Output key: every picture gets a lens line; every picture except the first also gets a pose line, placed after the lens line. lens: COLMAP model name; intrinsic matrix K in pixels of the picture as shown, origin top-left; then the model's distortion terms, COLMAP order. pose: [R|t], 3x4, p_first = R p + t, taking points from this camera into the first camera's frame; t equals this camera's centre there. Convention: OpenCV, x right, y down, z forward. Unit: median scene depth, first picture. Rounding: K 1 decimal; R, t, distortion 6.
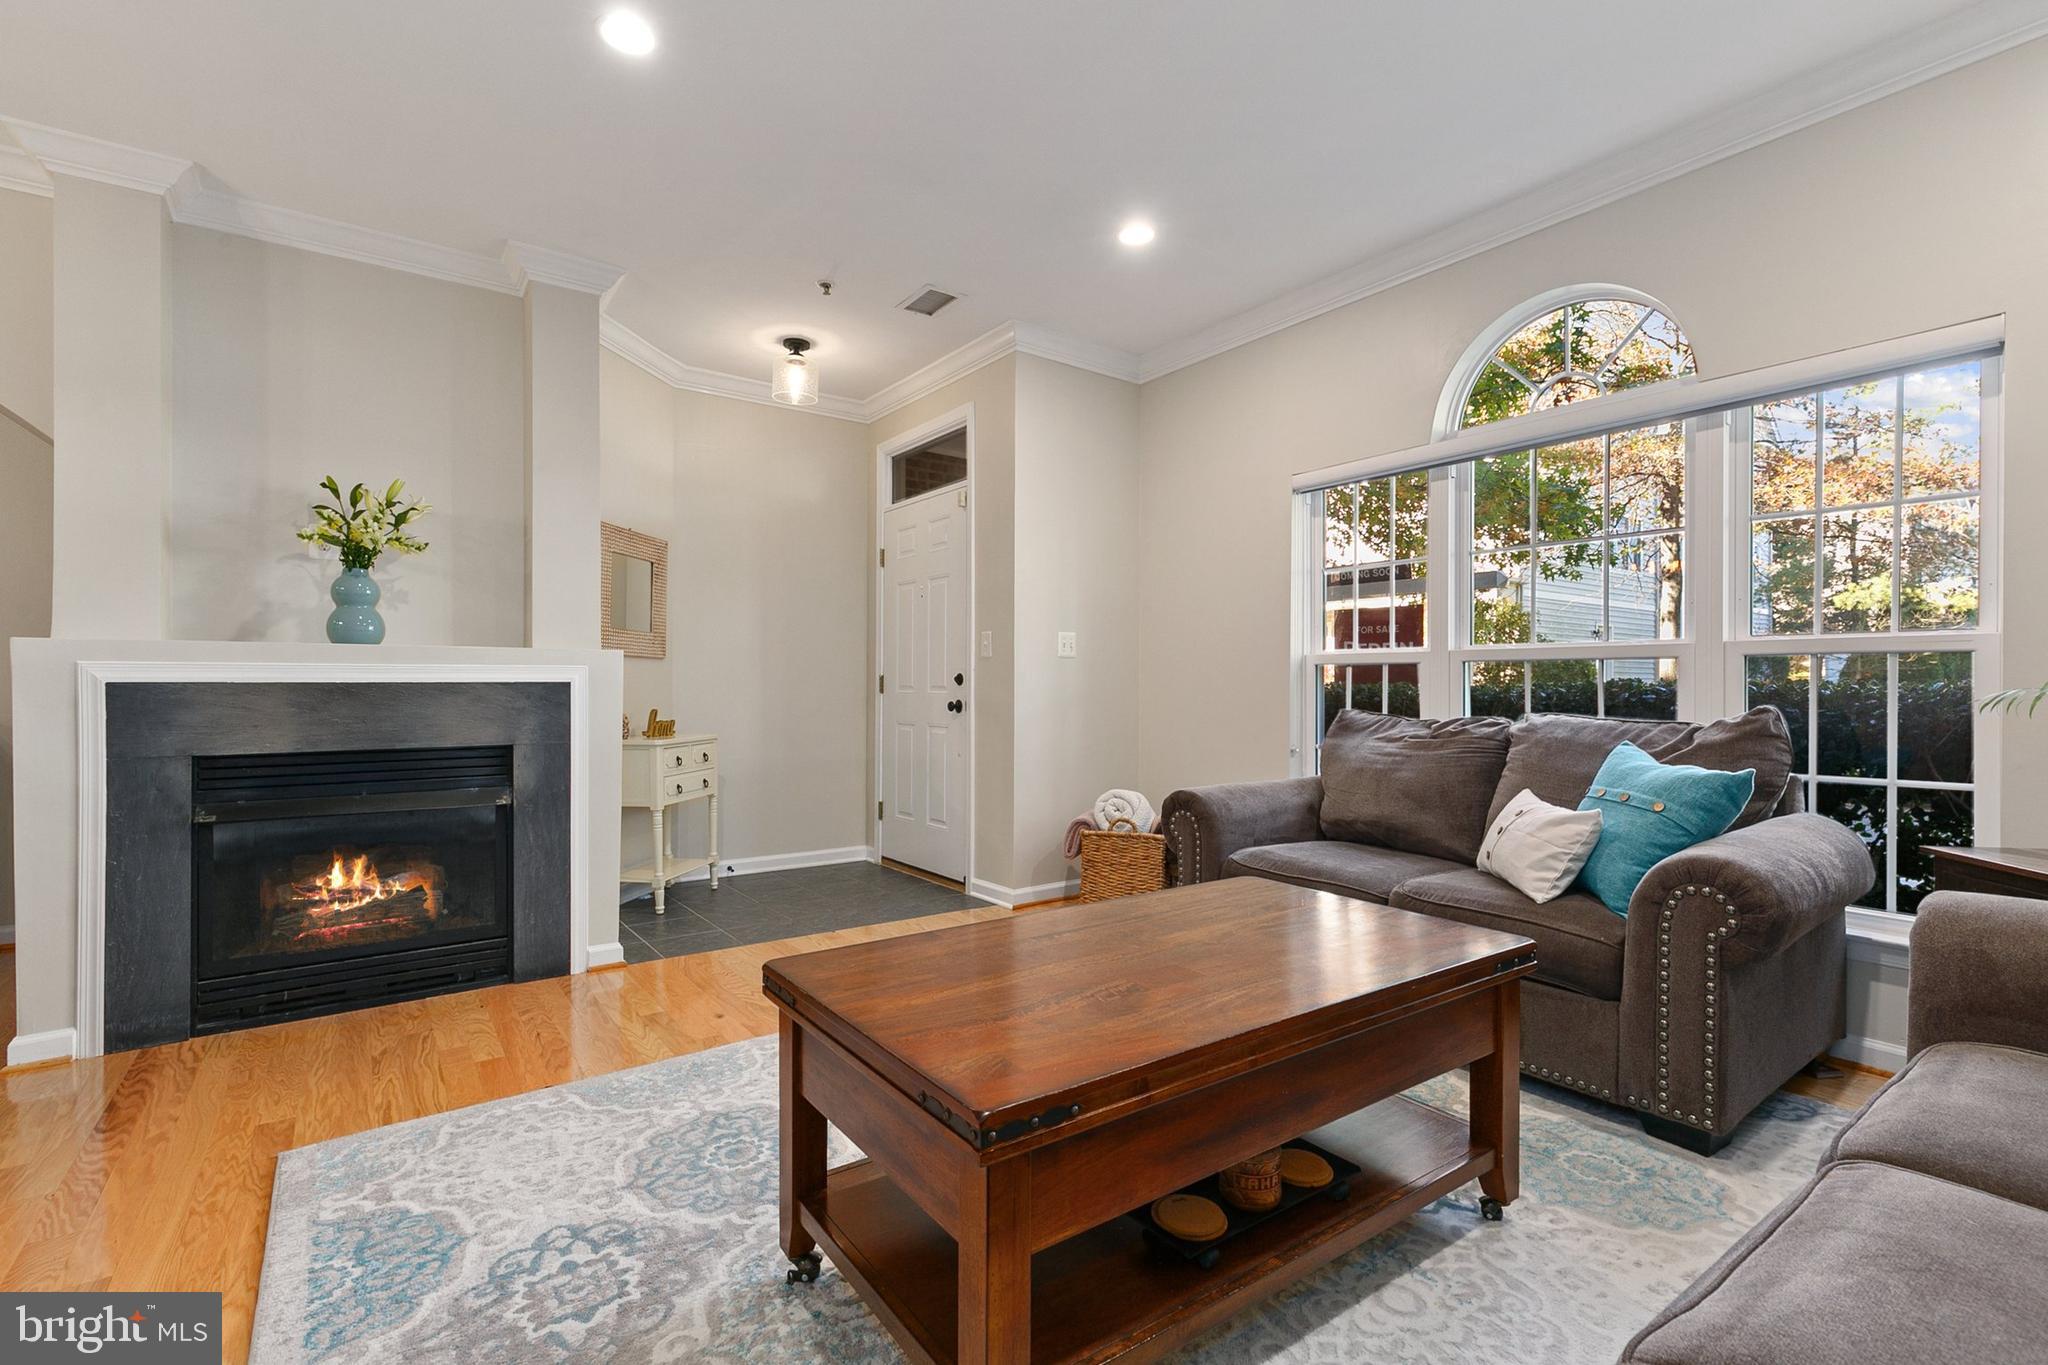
lens RADIAL K [[929.9, 0, 1018.5], [0, 929.9, 683.0], [0, 0, 1]] dist [0.008558, -0.001036]
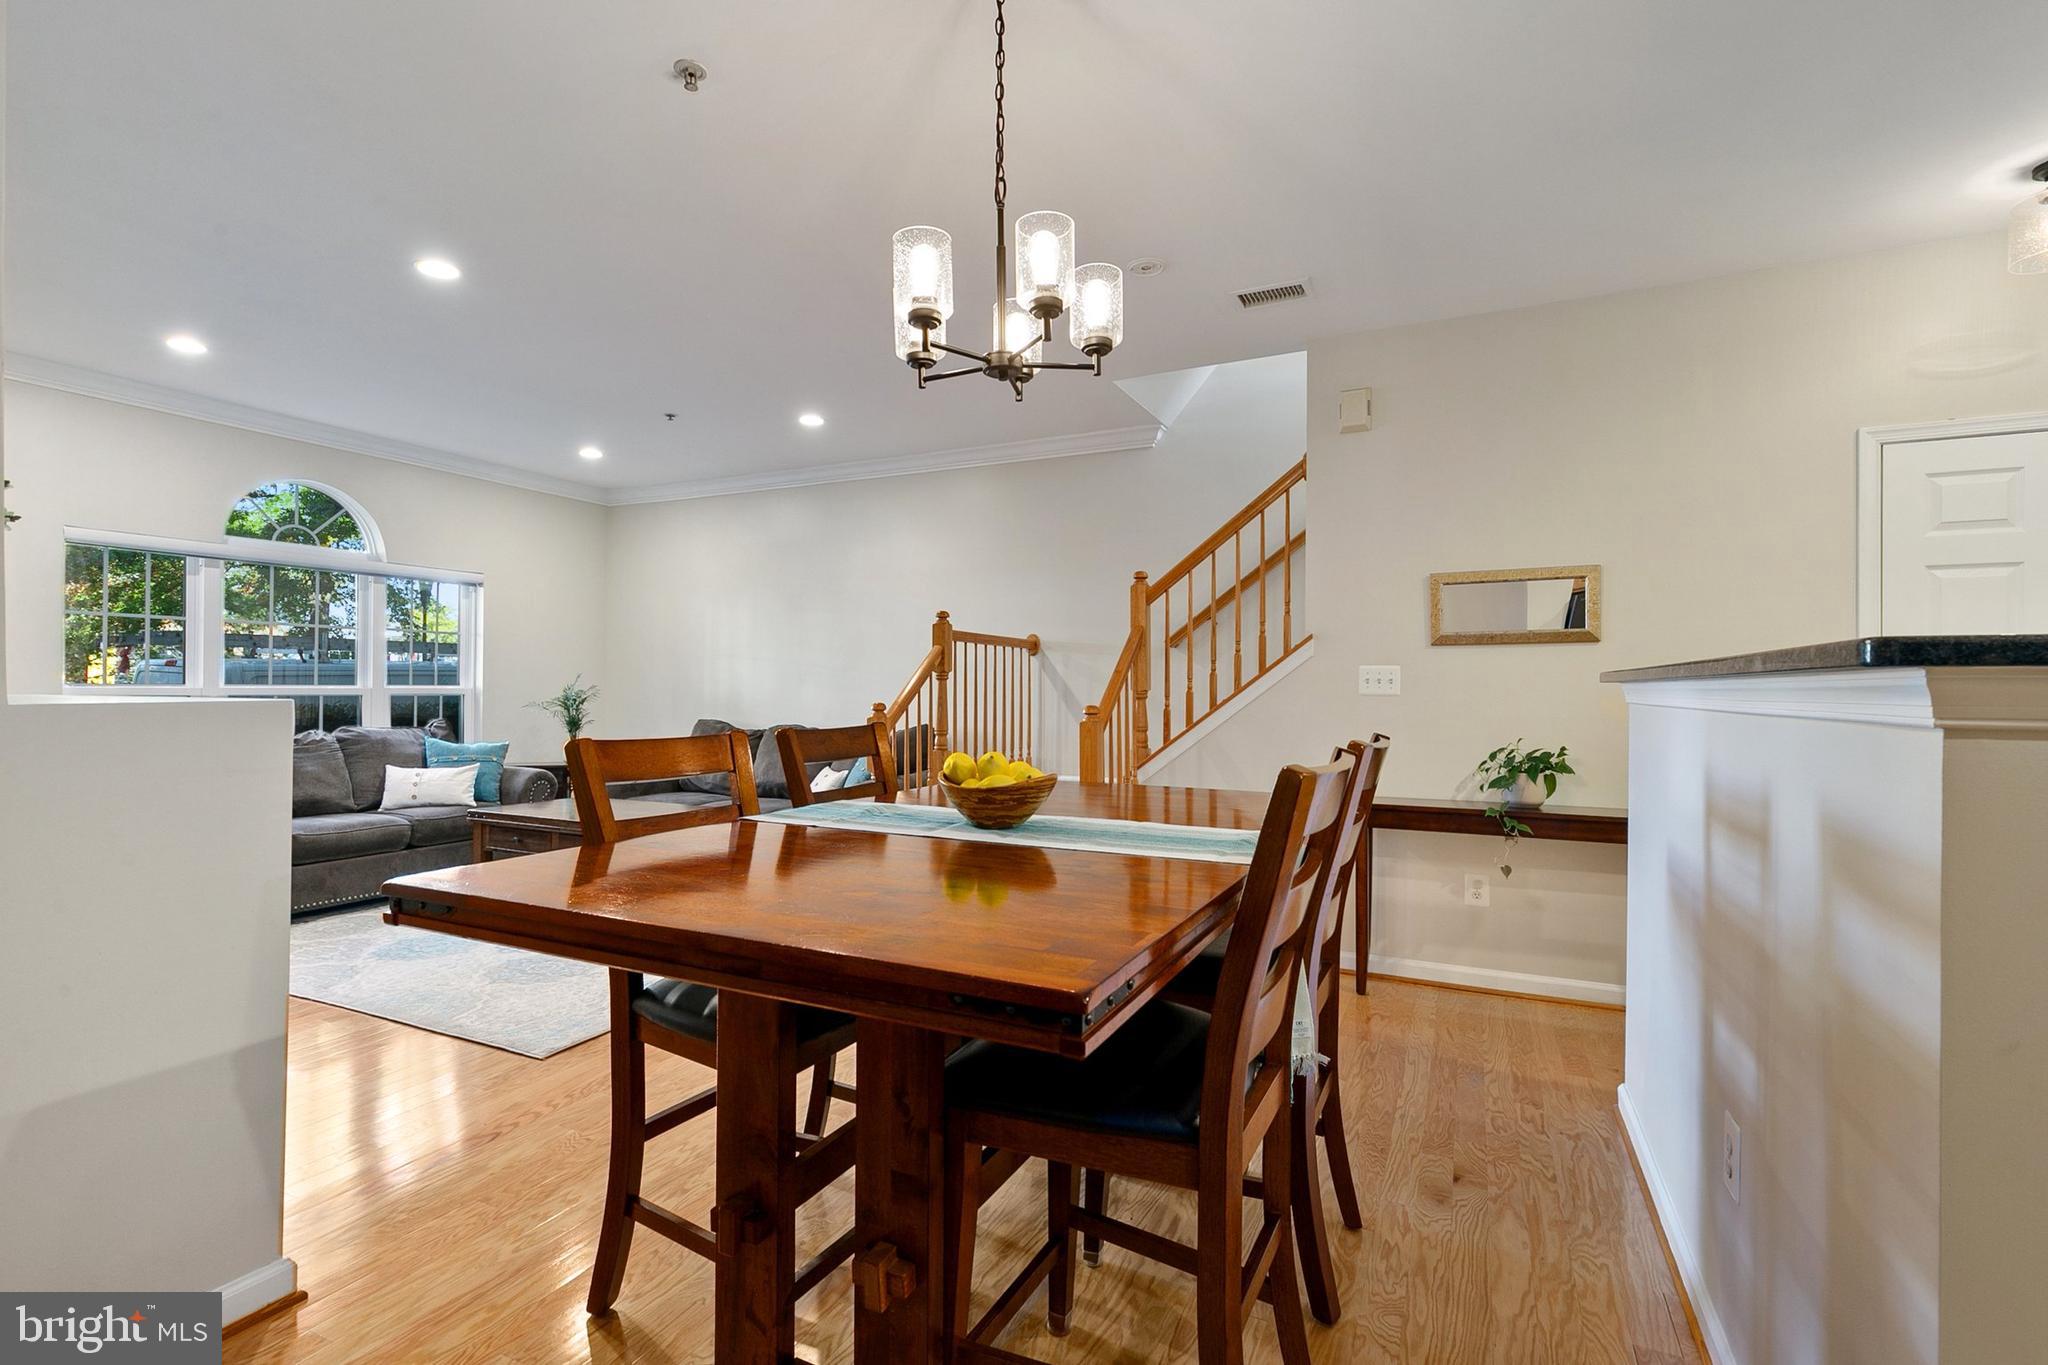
lens RADIAL K [[938.1, 0, 1018.9], [0, 938.1, 687.3], [0, 0, 1]] dist [0.003640, 0.000084]
pose [[-0.477179, -0.002425, 0.878803, -1.654574], [-0.007925, 0.999967, -0.001543, -0.051193], [-0.878770, -0.007701, -0.477183, 0.718045]]
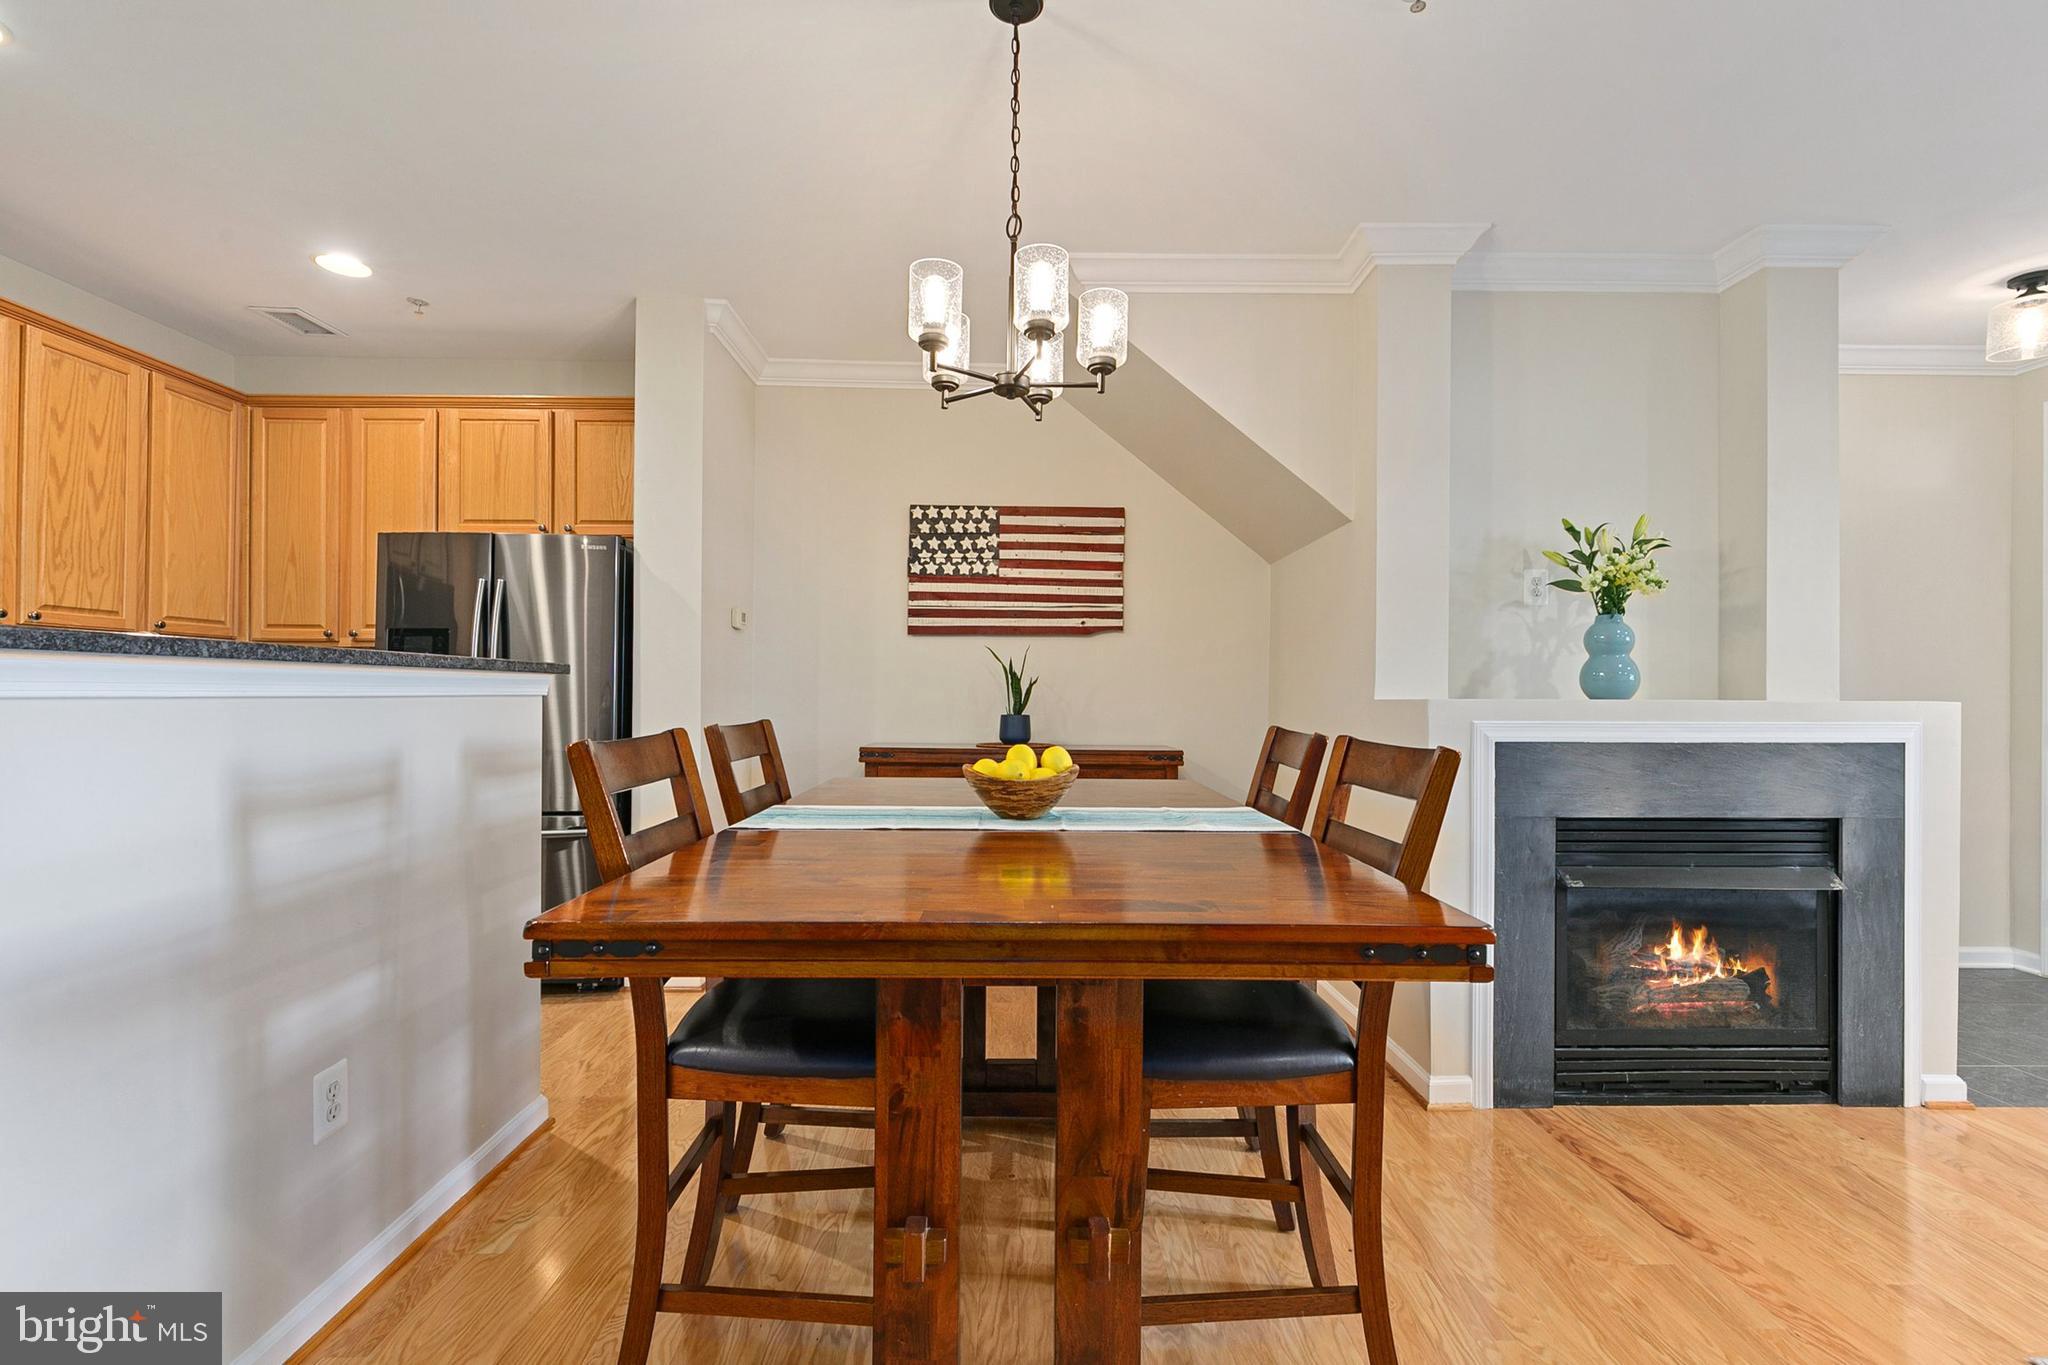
lens RADIAL K [[929.9, 0, 1018.5], [0, 929.9, 683.0], [0, 0, 1]] dist [0.008558, -0.001036]
pose [[0.822631, -0.001146, -0.568575, -0.719889], [-0.004448, 0.999954, -0.008452, -0.046978], [0.568559, 0.009481, 0.822588, -0.113697]]
